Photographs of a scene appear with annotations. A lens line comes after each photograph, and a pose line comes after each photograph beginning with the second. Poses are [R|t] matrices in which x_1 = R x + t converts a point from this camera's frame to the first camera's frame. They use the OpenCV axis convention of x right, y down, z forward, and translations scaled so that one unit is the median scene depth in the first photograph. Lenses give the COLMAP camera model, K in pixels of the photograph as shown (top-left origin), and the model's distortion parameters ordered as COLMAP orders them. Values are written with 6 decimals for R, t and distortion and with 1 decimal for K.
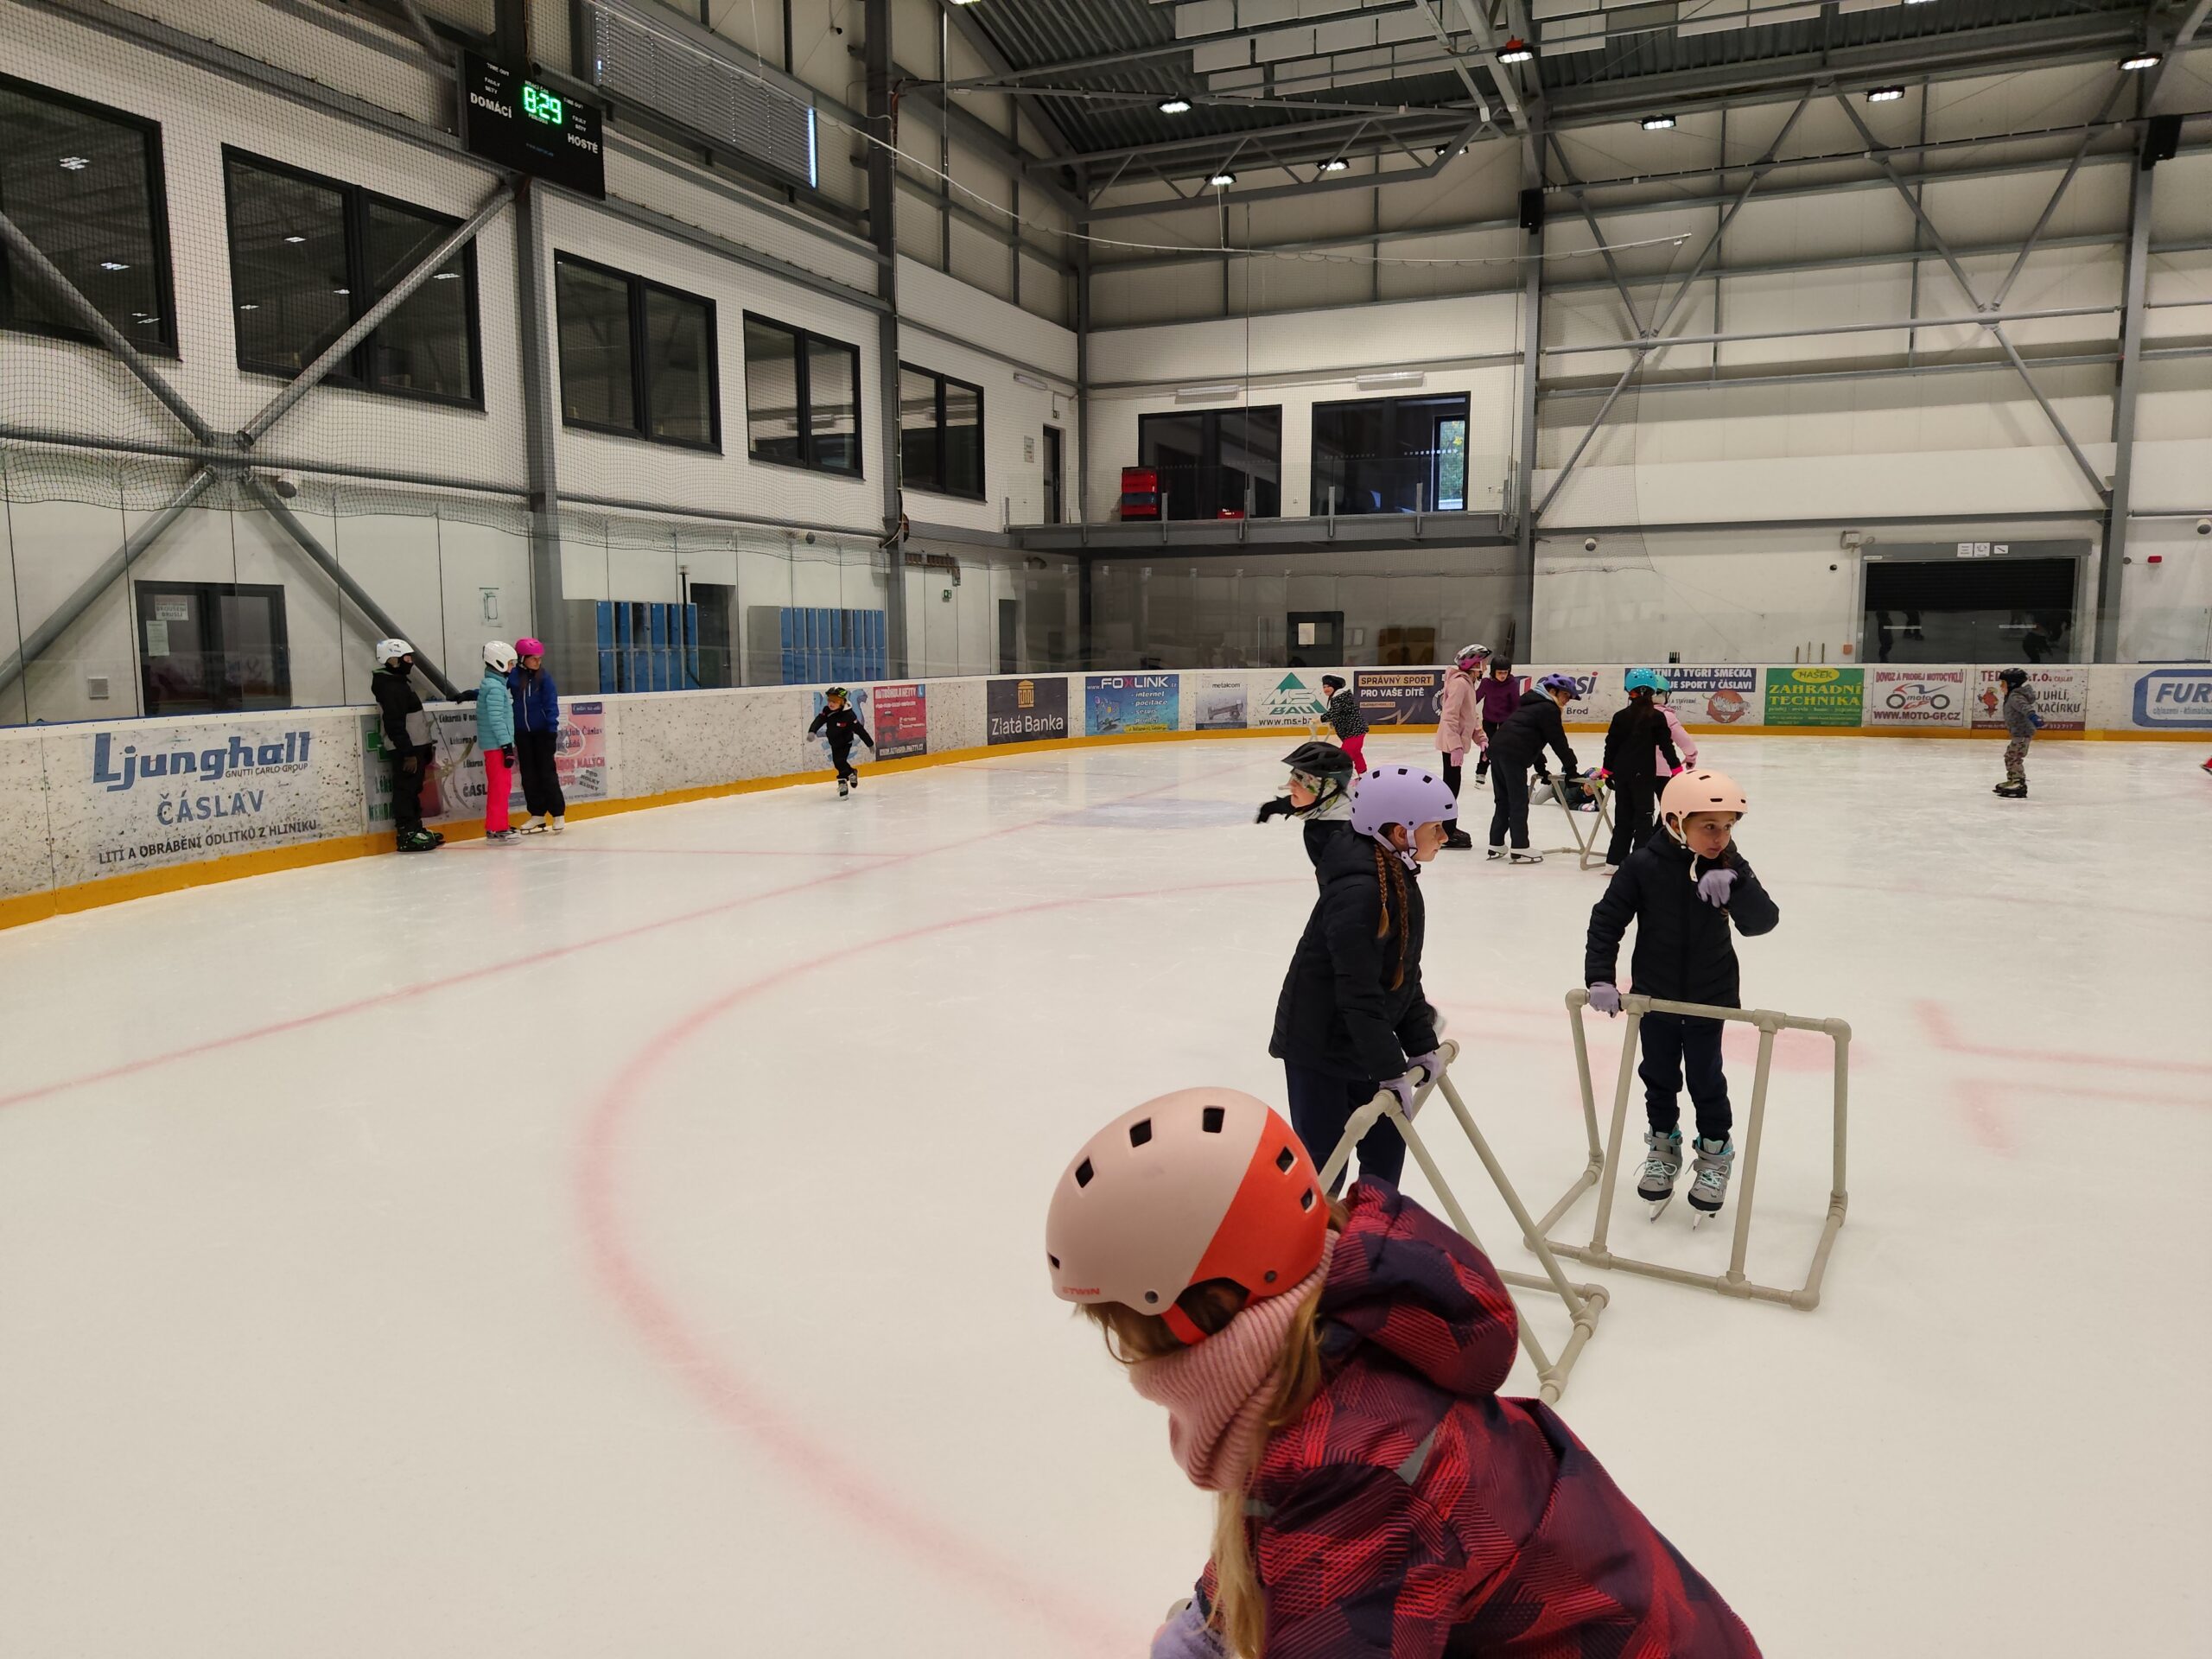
lens RADIAL K [[1543.9, 0, 1091.8], [0, 1543.9, 817.5], [0, 0, 1]] dist [0.033871, -0.029416]
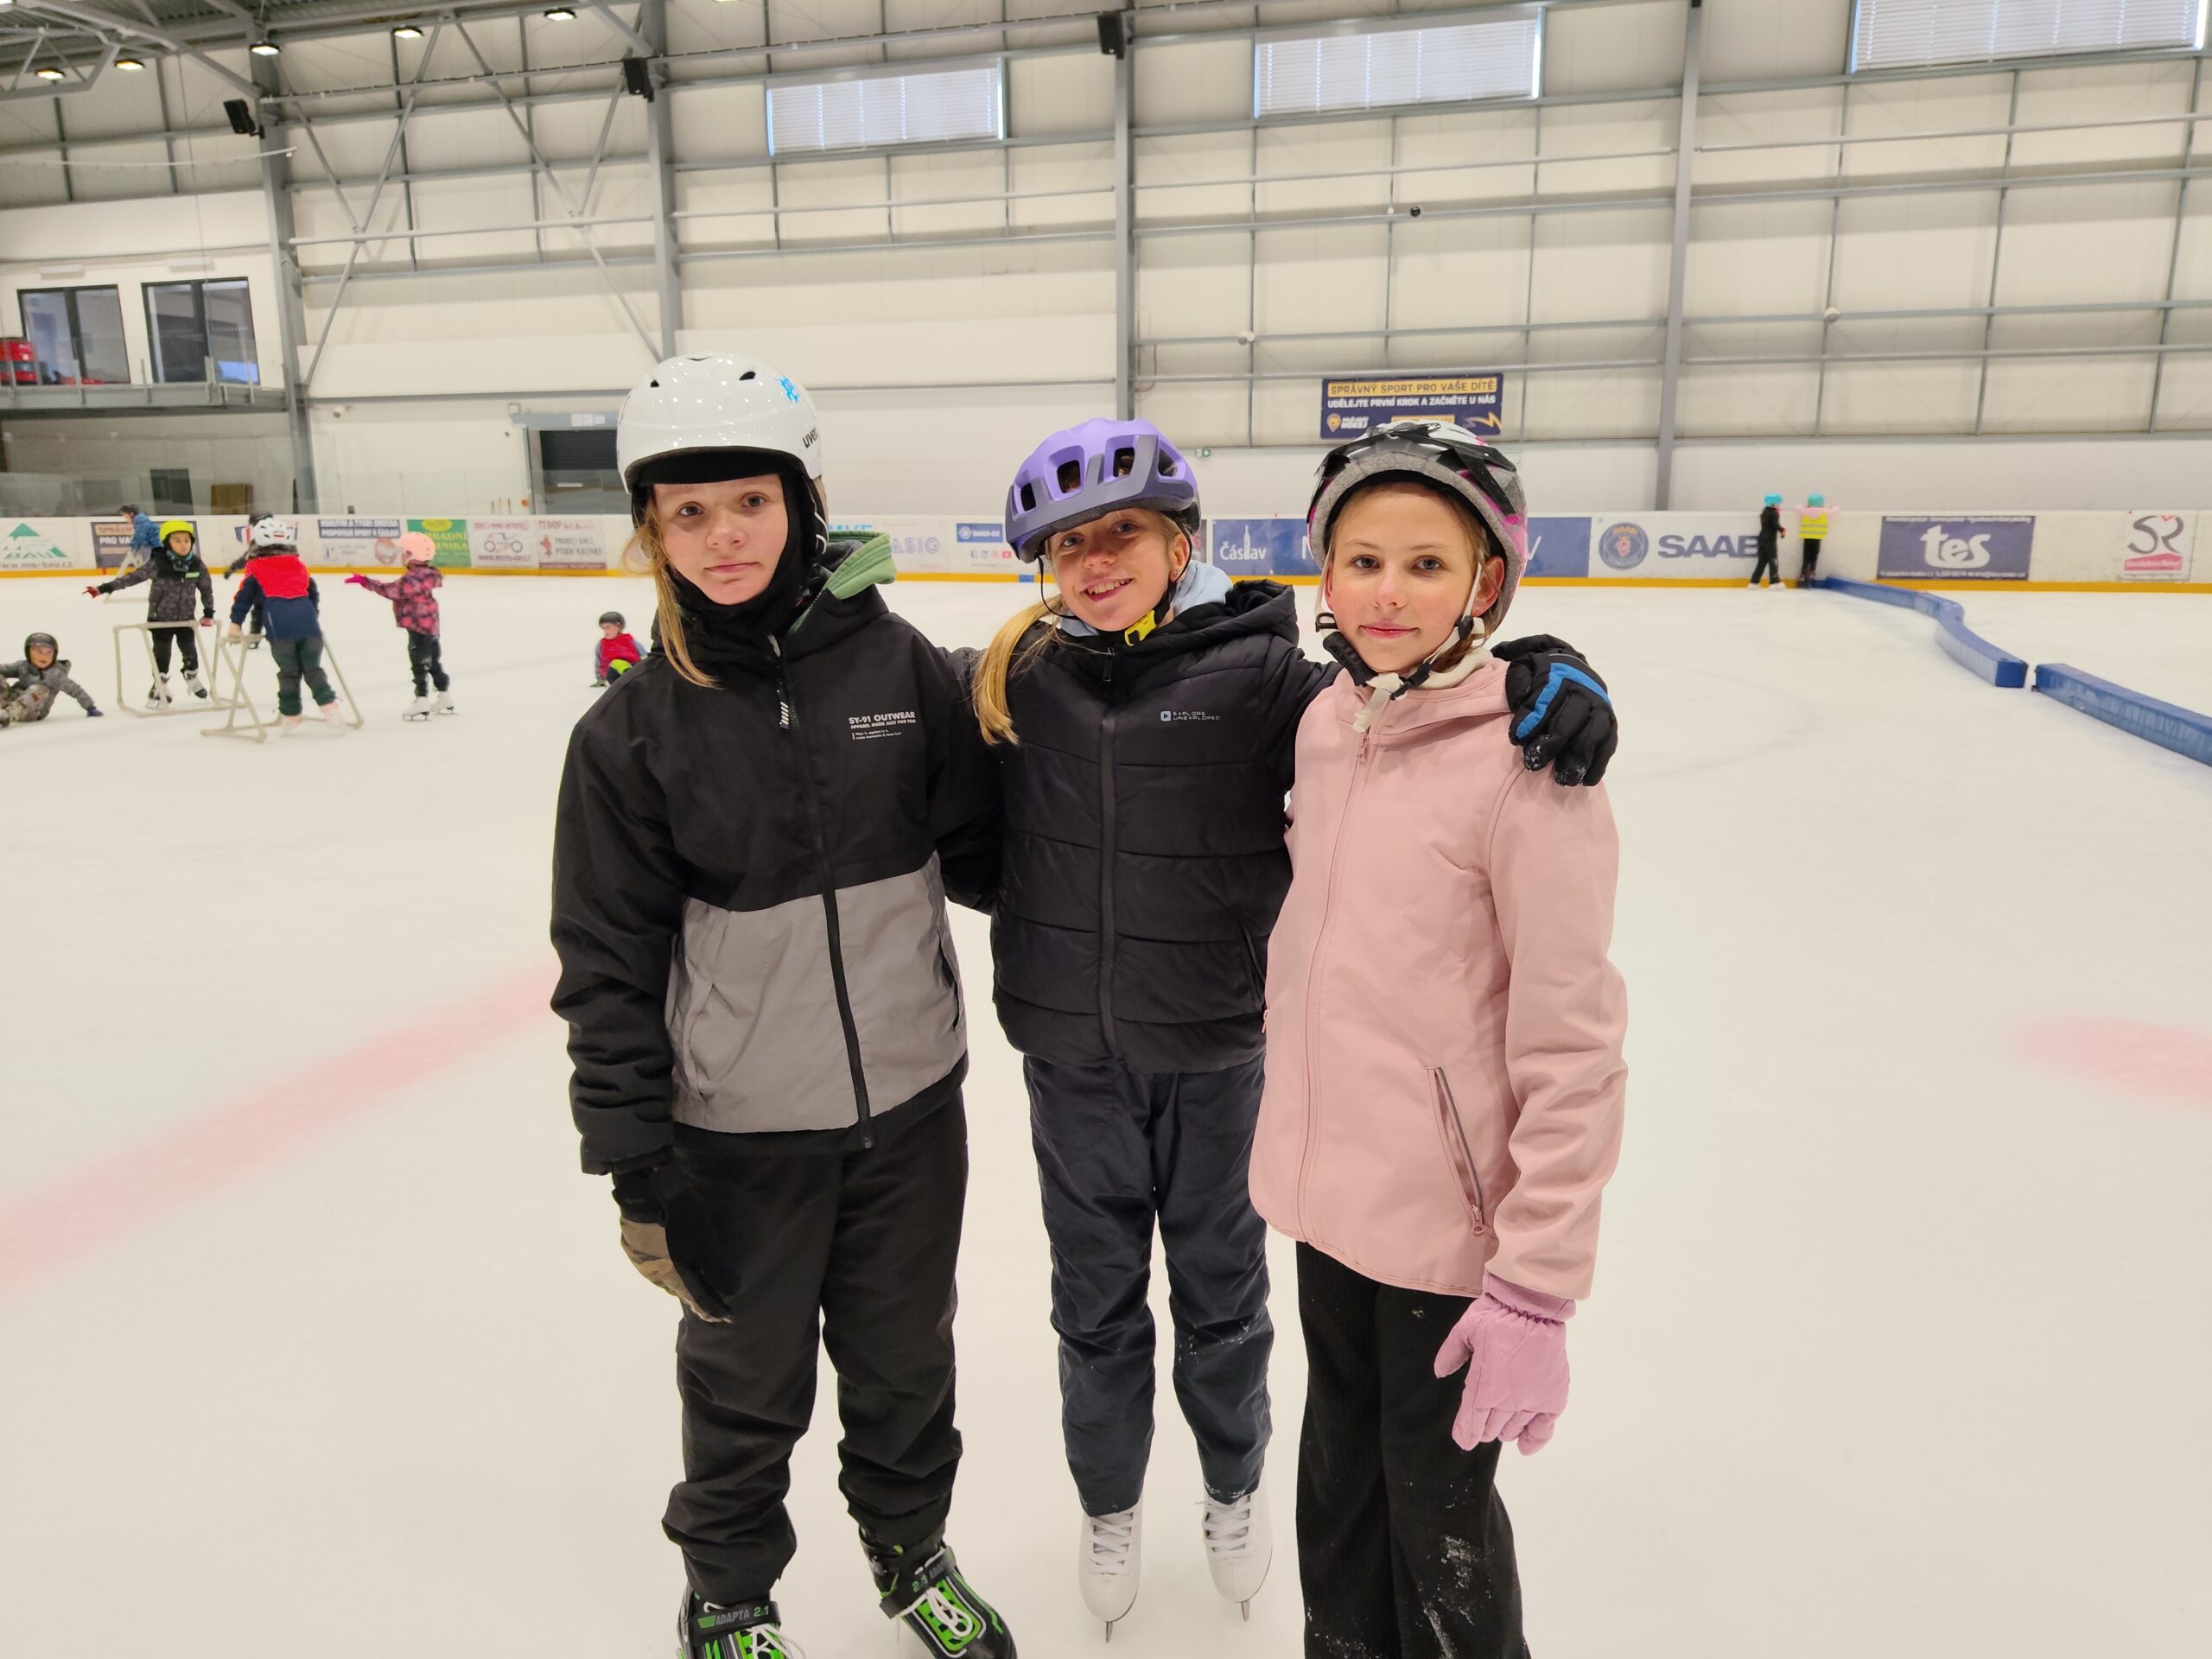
lens RADIAL K [[1657.3, 0, 1062.6], [0, 1657.3, 811.9], [0, 0, 1]] dist [0.013353, 0.003032]
pose [[0.998217, -0.014154, 0.057987, 0.835467], [0.009629, 0.996938, 0.077597, 0.033646], [-0.058908, -0.076900, 0.995297, -0.316269]]
